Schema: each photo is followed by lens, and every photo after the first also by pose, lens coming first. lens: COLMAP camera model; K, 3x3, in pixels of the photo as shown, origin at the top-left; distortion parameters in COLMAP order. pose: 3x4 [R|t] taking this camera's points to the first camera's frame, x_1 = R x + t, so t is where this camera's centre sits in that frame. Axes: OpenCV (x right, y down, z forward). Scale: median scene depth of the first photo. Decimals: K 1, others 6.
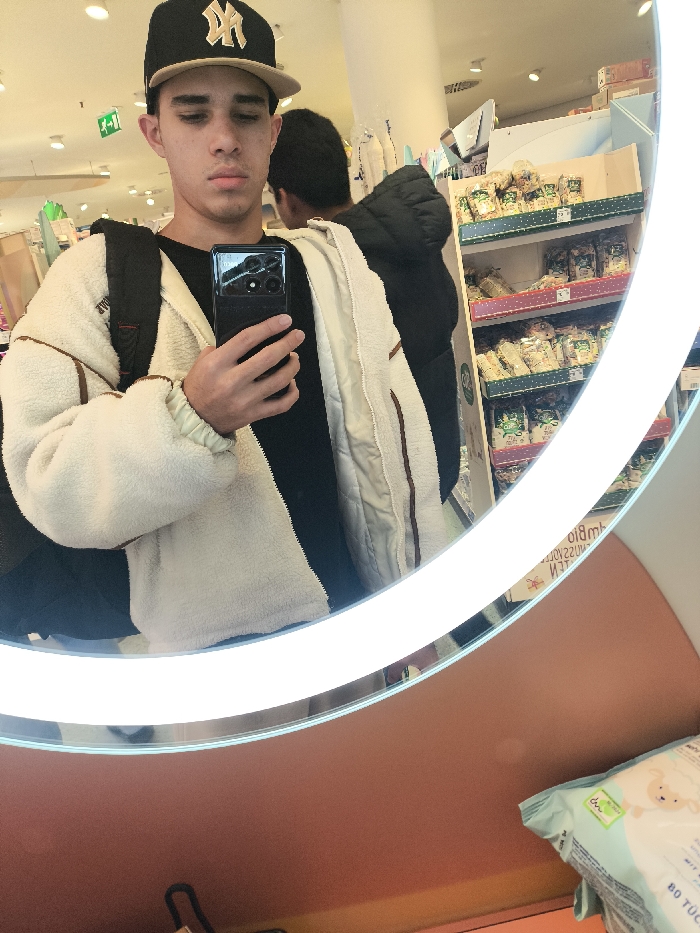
lens RADIAL K [[688.1, 0, 349.4], [0, 688.1, 466.4], [0, 0, 1]] dist [0.016174, -0.000162]
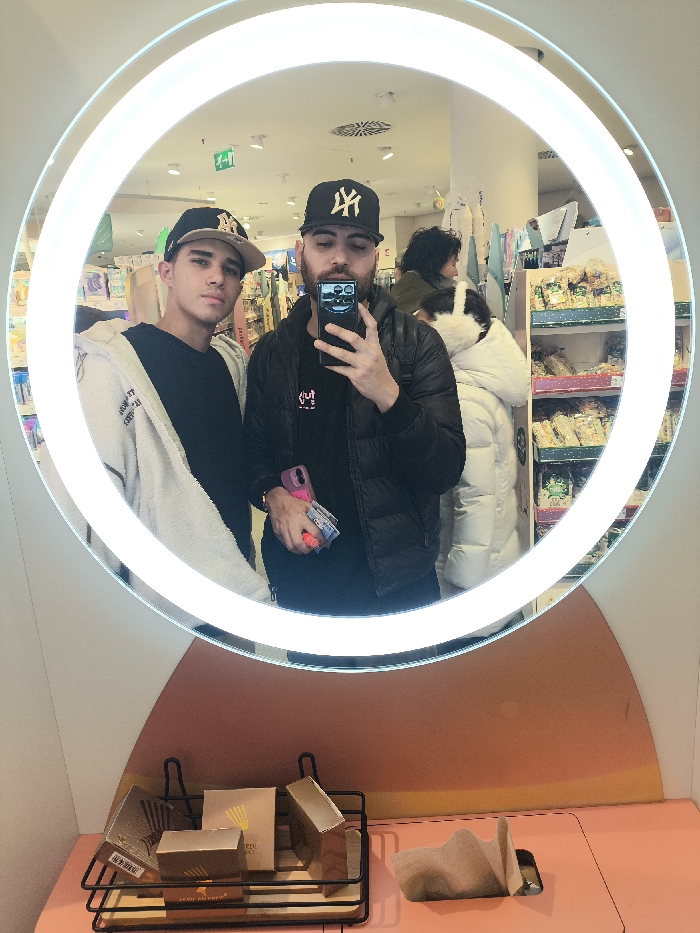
lens RADIAL K [[688.1, 0, 351.4], [0, 688.1, 467.5], [0, 0, 1]] dist [0.016174, -0.000162]
pose [[0.988349, 0.135922, -0.068497, -0.020567], [-0.138505, 0.989762, -0.034466, -0.010201], [0.063111, 0.043552, 0.997056, -0.131732]]
